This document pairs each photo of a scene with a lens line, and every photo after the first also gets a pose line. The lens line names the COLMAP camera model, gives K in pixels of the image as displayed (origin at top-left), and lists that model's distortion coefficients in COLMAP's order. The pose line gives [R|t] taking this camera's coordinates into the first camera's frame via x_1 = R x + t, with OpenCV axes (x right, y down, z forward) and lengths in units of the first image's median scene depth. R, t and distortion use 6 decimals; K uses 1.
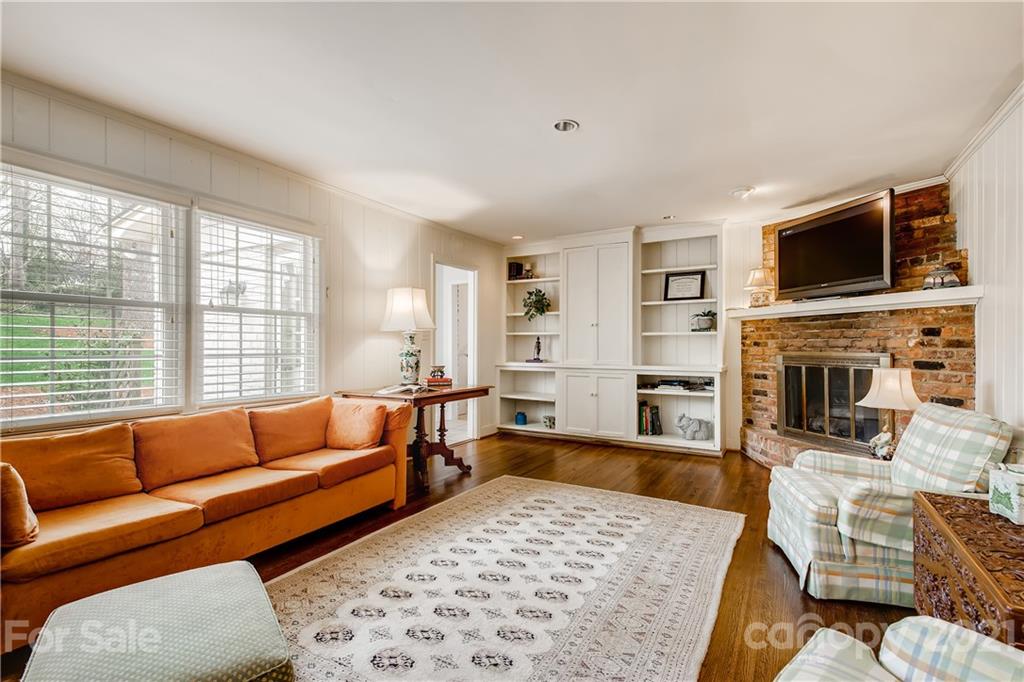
lens RADIAL K [[475.6, 0, 522.4], [0, 475.6, 342.2], [0, 0, 1]] dist [0.030239, -0.006325]
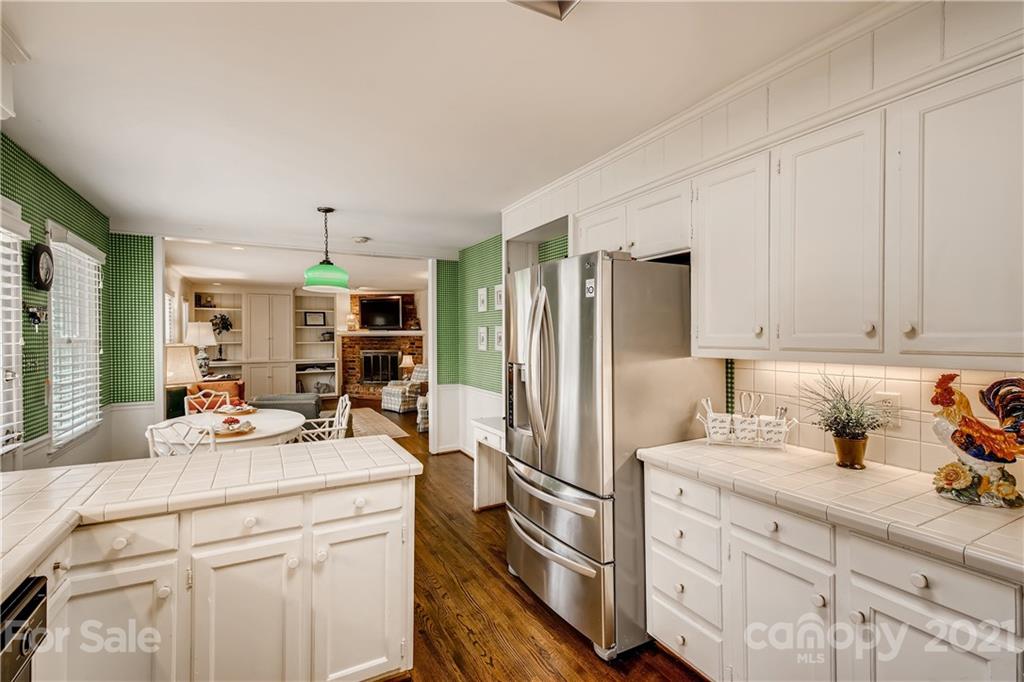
lens RADIAL K [[475.6, 0, 516.2], [0, 475.6, 340.9], [0, 0, 1]] dist [0.030239, -0.006325]
pose [[0.529887, -0.015856, 0.847920, -1.193951], [0.001231, 0.999839, 0.017928, -0.077134], [-0.848067, -0.008456, 0.529821, -1.018964]]
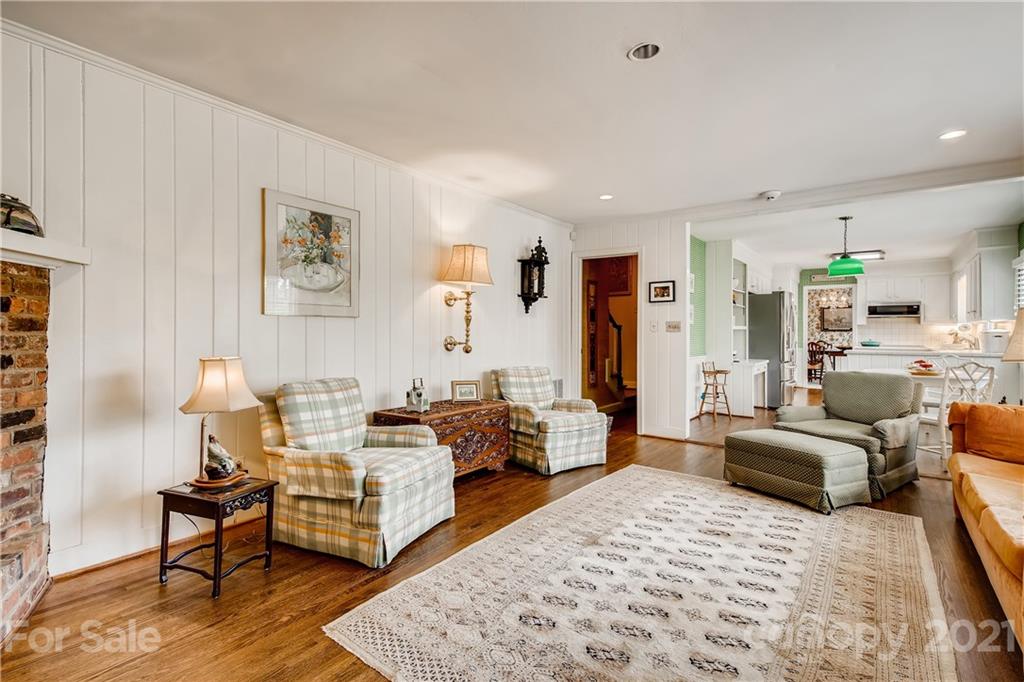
lens RADIAL K [[475.6, 0, 522.4], [0, 475.6, 333.7], [0, 0, 1]] dist [0.030239, -0.006325]
pose [[-0.992268, -0.006022, 0.123967, 0.125094], [-0.006586, 0.999970, -0.004145, 0.010247], [-0.123938, -0.004929, -0.992278, 1.210864]]
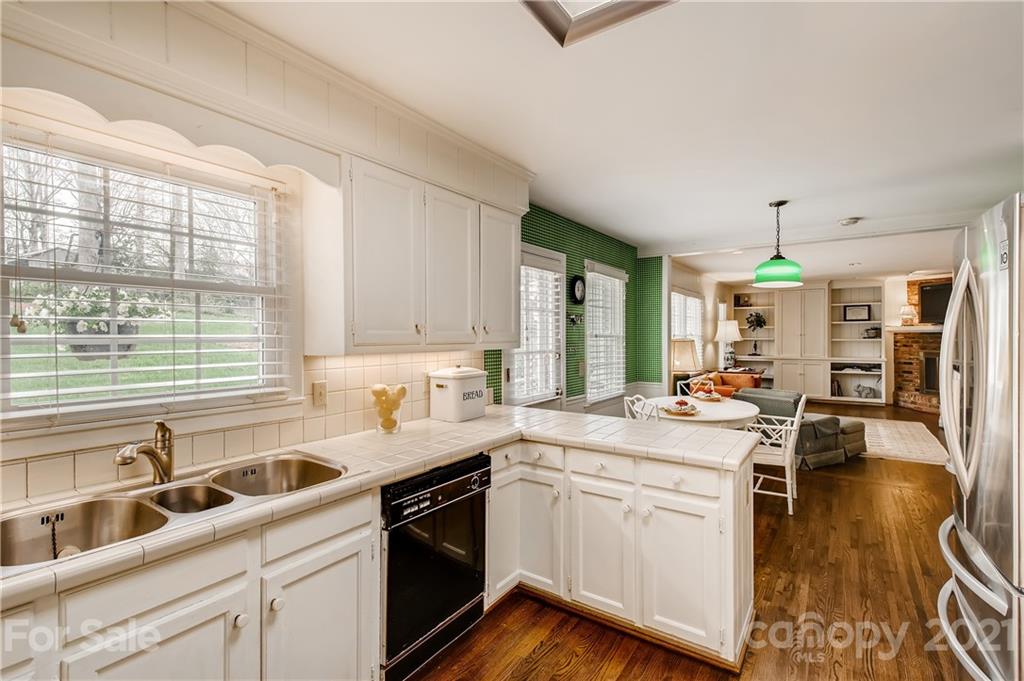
lens RADIAL K [[475.6, 0, 513.1], [0, 475.6, 340.7], [0, 0, 1]] dist [0.030239, -0.006325]
pose [[0.996236, -0.008341, -0.086280, -1.019923], [0.009893, 0.999797, 0.017579, -0.074972], [0.086116, -0.018366, 0.996116, -1.177306]]
